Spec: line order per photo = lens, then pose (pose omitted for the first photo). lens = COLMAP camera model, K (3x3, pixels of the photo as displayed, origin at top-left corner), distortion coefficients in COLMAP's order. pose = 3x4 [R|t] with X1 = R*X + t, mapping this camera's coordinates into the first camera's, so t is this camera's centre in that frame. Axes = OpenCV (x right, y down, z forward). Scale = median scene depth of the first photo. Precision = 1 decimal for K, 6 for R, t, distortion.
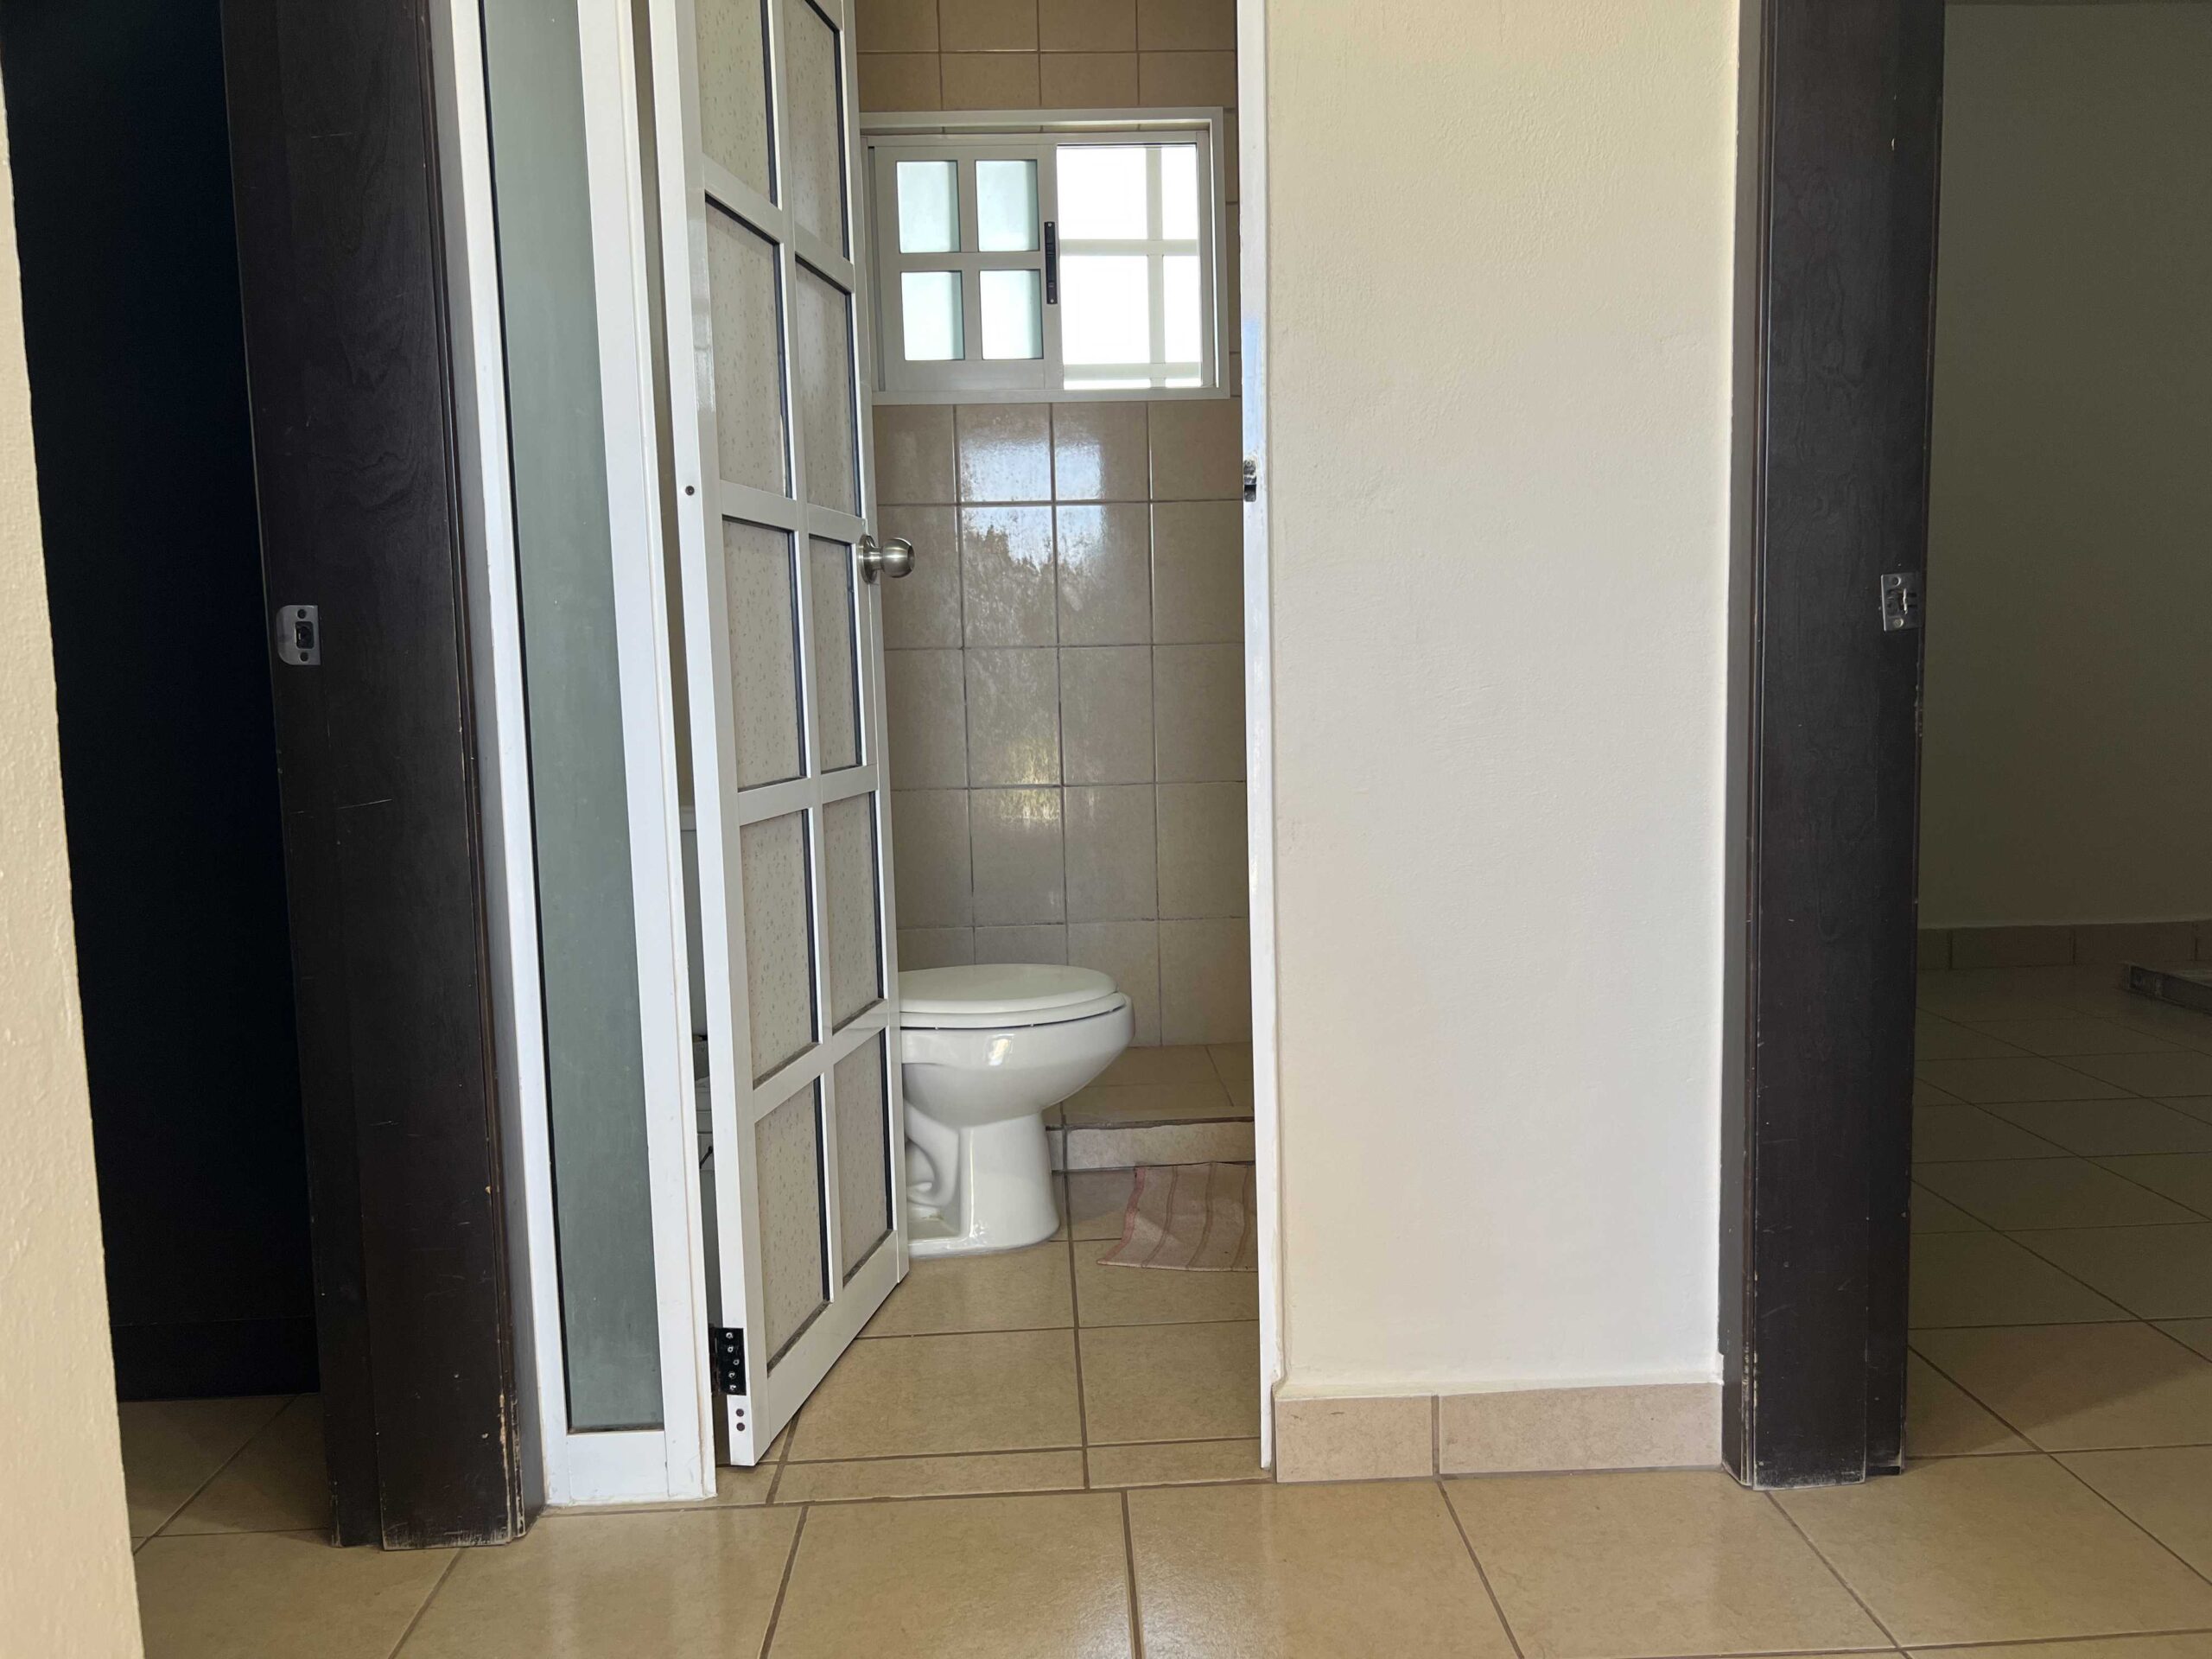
lens RADIAL K [[1671.6, 0, 1109.4], [0, 1671.6, 831.3], [0, 0, 1]] dist [0.054558, -0.063556]
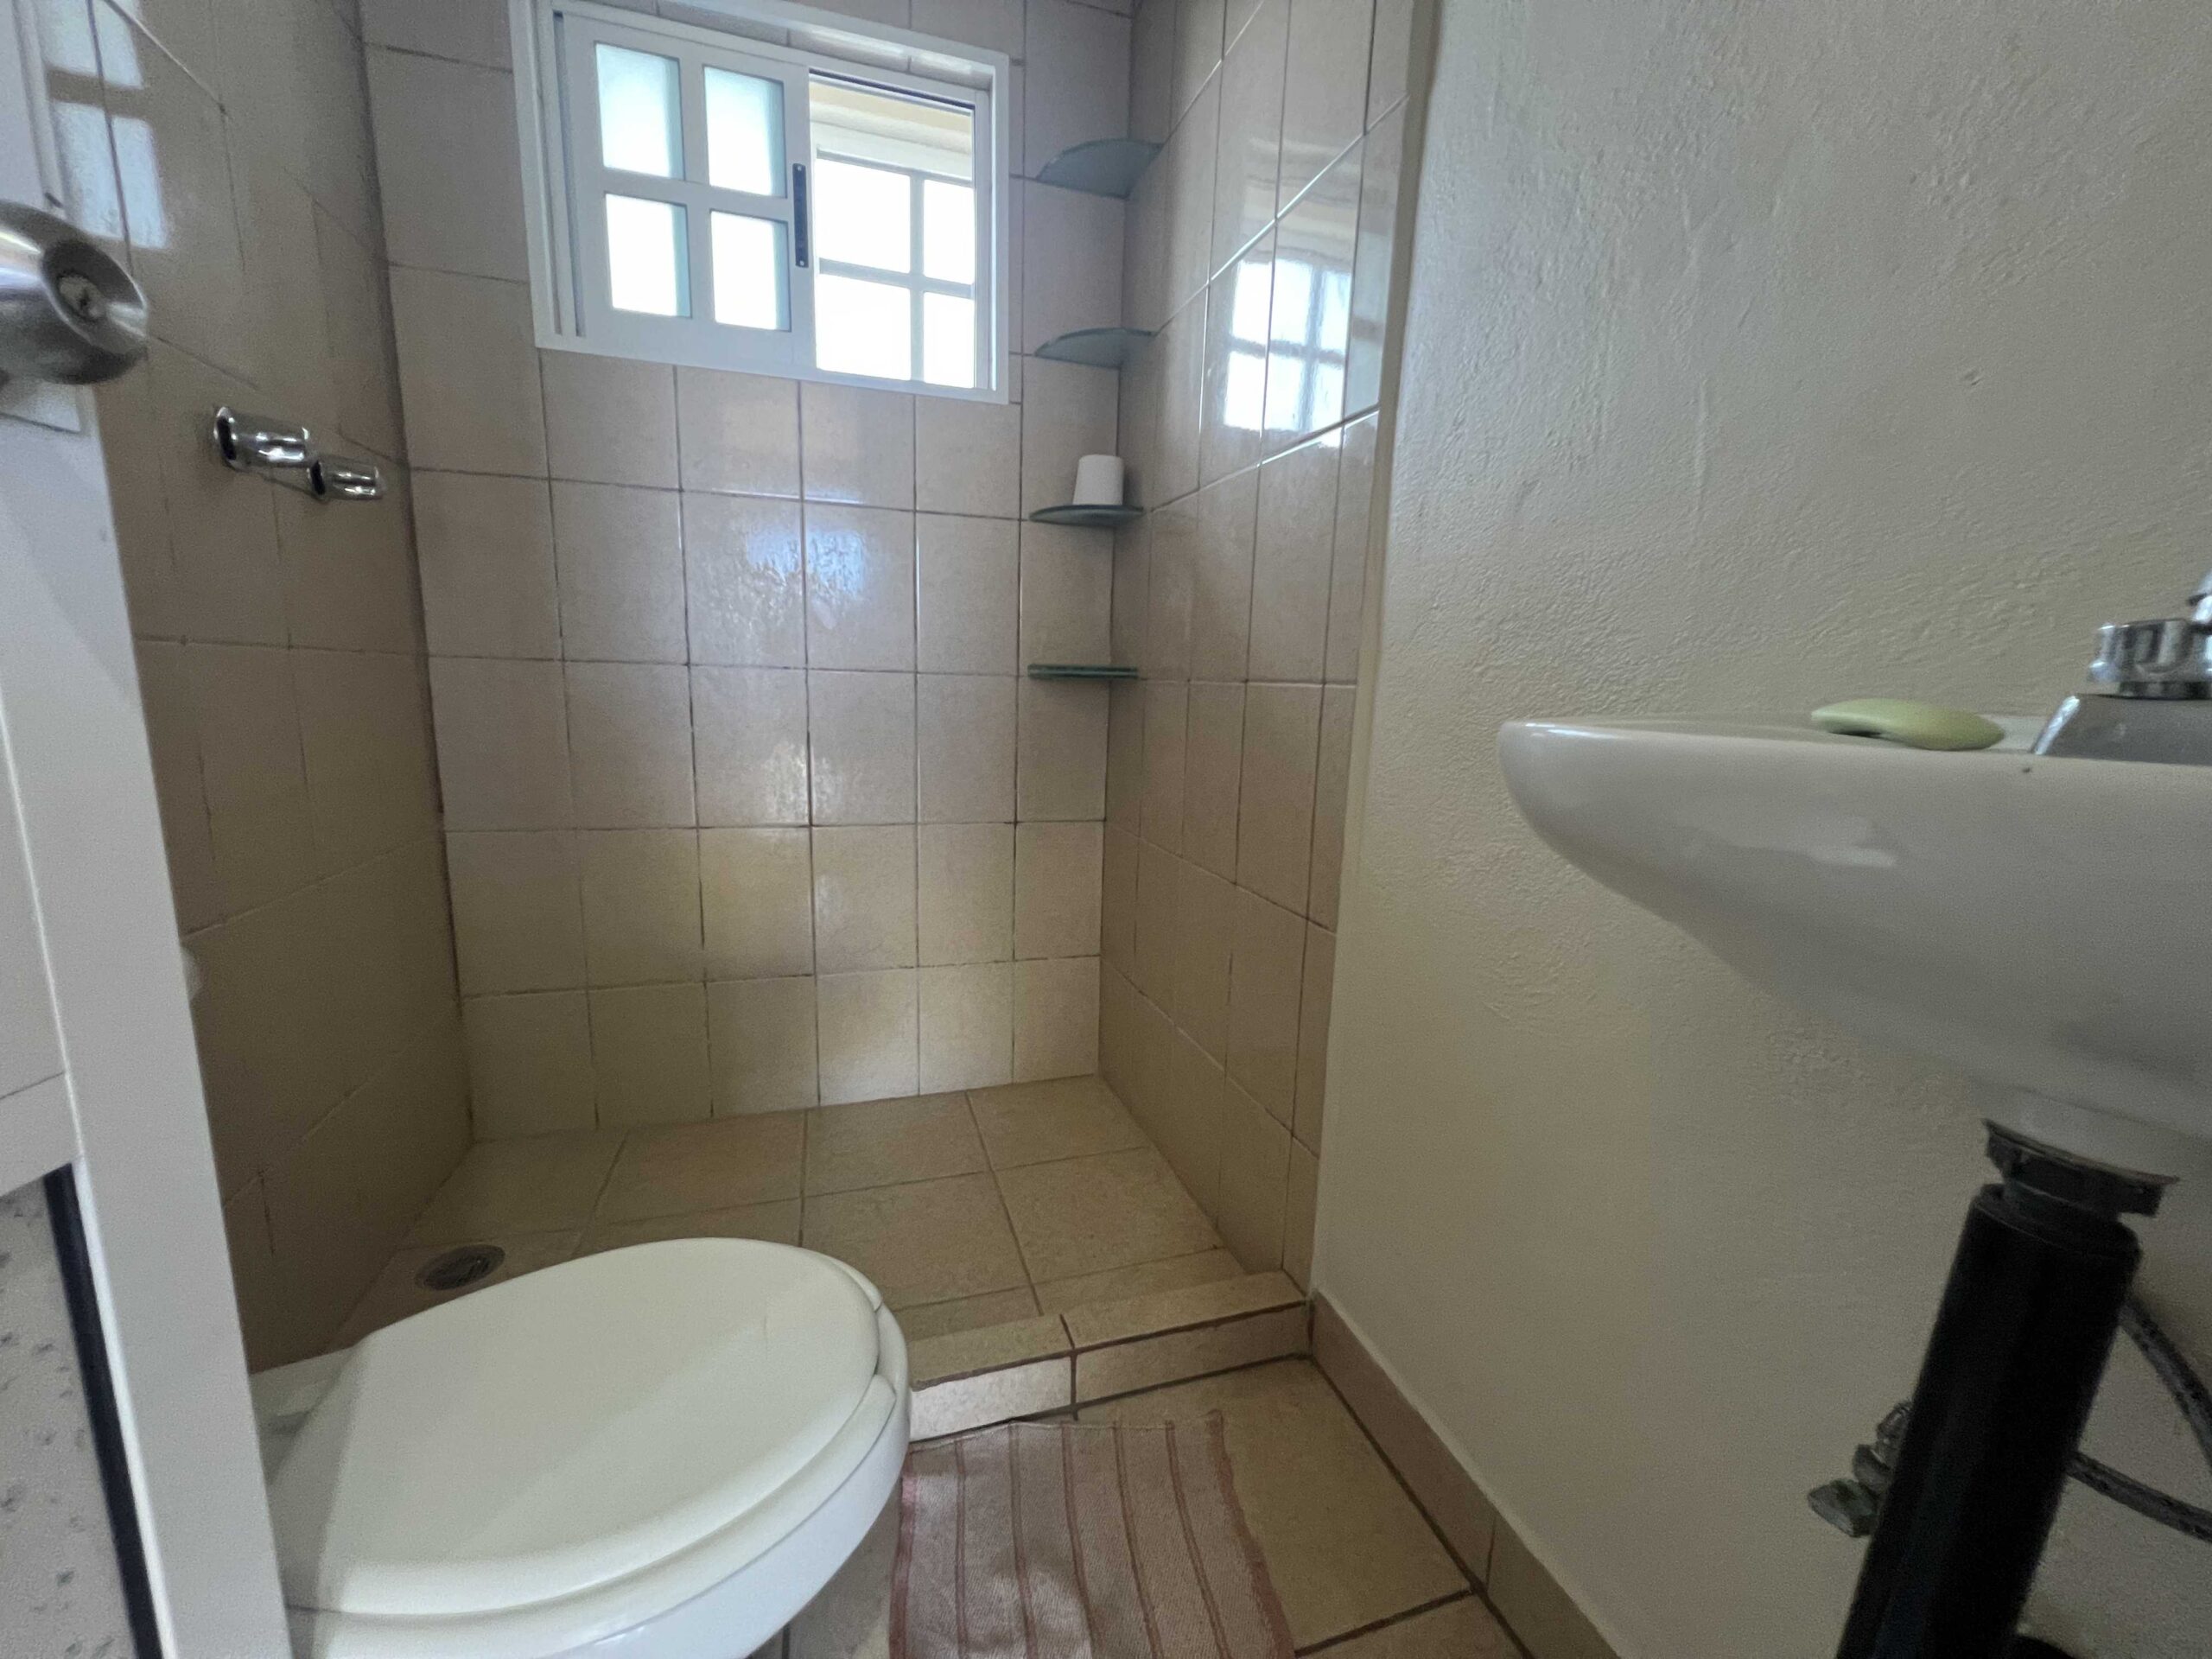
lens RADIAL K [[883.3, 0, 1118.1], [0, 883.3, 826.2], [0, 0, 1]] dist [-0.001368, 0.000125]
pose [[0.961450, 0.009705, 0.274810, 0.000058], [-0.027117, 0.997852, 0.059633, -0.060107], [-0.273641, -0.064786, 0.959648, 0.504770]]
